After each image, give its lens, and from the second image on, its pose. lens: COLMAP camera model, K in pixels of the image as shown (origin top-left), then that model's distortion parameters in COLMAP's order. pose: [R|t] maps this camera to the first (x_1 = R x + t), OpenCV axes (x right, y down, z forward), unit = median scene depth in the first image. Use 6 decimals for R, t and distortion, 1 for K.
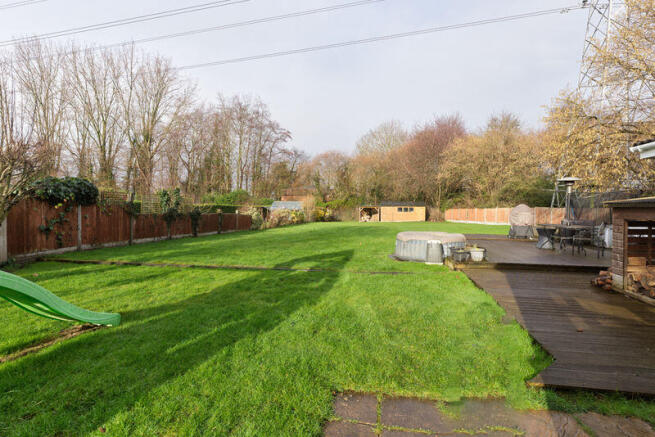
lens RADIAL K [[321.8, 0, 327.5], [0, 321.8, 218.5], [0, 0, 1]] dist [0.000960, -0.000344]
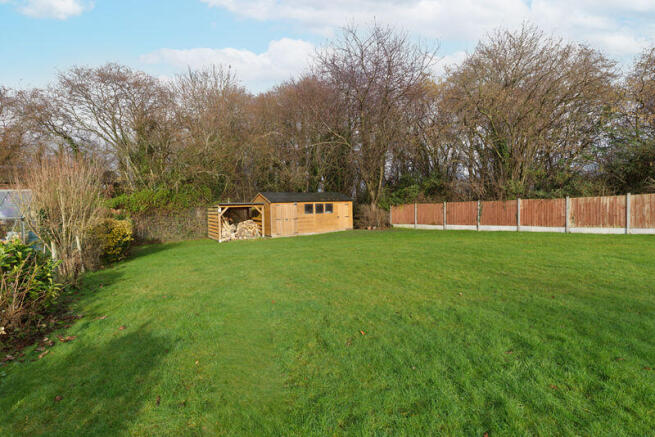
lens RADIAL K [[321.8, 0, 327.5], [0, 321.8, 218.5], [0, 0, 1]] dist [0.000960, -0.000344]
pose [[0.788904, -0.044208, 0.612924, -0.047010], [0.051678, 0.998649, 0.005514, -0.014722], [-0.612340, 0.027325, 0.790122, 0.605204]]
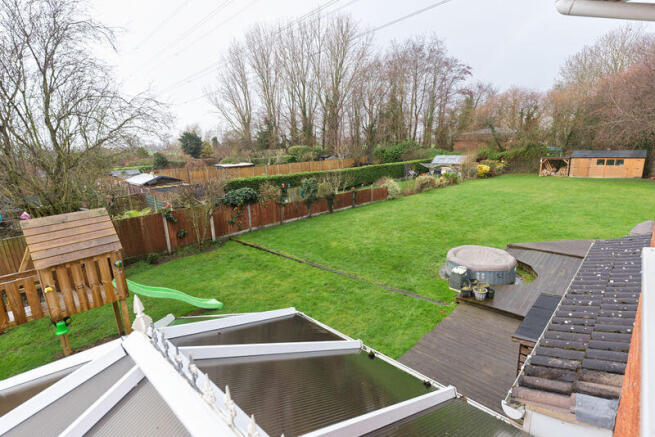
lens RADIAL K [[321.8, 0, 327.5], [0, 321.8, 218.5], [0, 0, 1]] dist [0.000960, -0.000344]
pose [[0.831703, 0.089298, -0.547992, 0.114055], [0.028758, 0.978728, 0.203136, -0.072001], [0.554475, -0.184708, 0.811443, -0.027788]]
